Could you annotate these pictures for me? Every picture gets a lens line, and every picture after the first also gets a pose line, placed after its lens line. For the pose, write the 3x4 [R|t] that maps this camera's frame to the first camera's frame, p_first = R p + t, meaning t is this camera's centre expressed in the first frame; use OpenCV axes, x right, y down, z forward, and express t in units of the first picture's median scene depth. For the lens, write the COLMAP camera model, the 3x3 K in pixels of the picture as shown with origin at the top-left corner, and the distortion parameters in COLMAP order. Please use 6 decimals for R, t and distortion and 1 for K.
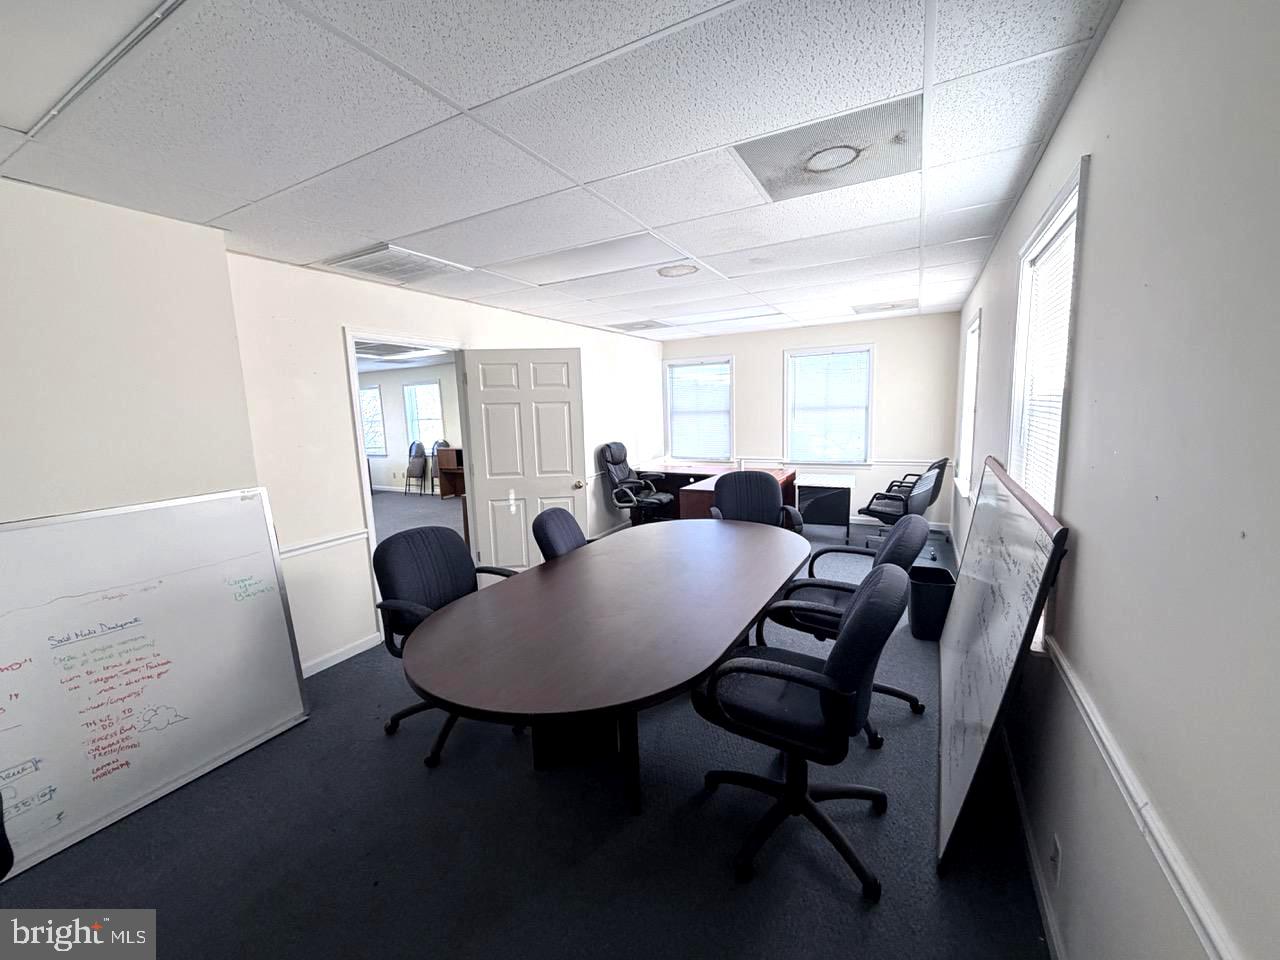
lens RADIAL K [[508.0, 0, 636.5], [0, 508.0, 476.7], [0, 0, 1]] dist [-0.000148, -0.000043]
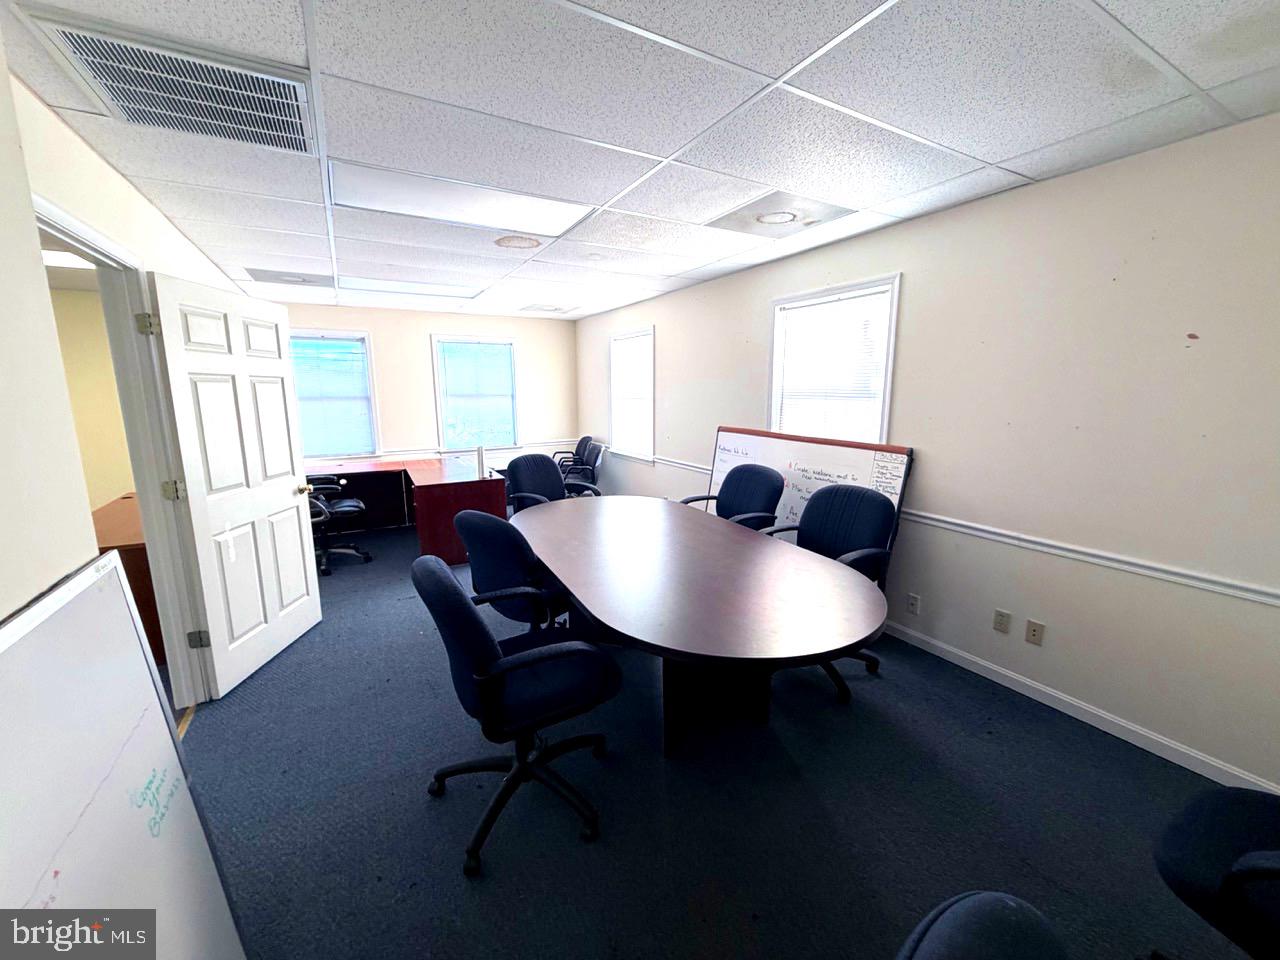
lens RADIAL K [[508.0, 0, 636.5], [0, 508.0, 476.7], [0, 0, 1]] dist [-0.000148, -0.000043]
pose [[0.532722, -0.114926, 0.838450, -0.522327], [0.100978, 0.992290, 0.071855, -0.020266], [-0.840244, 0.046386, 0.540220, 0.276201]]
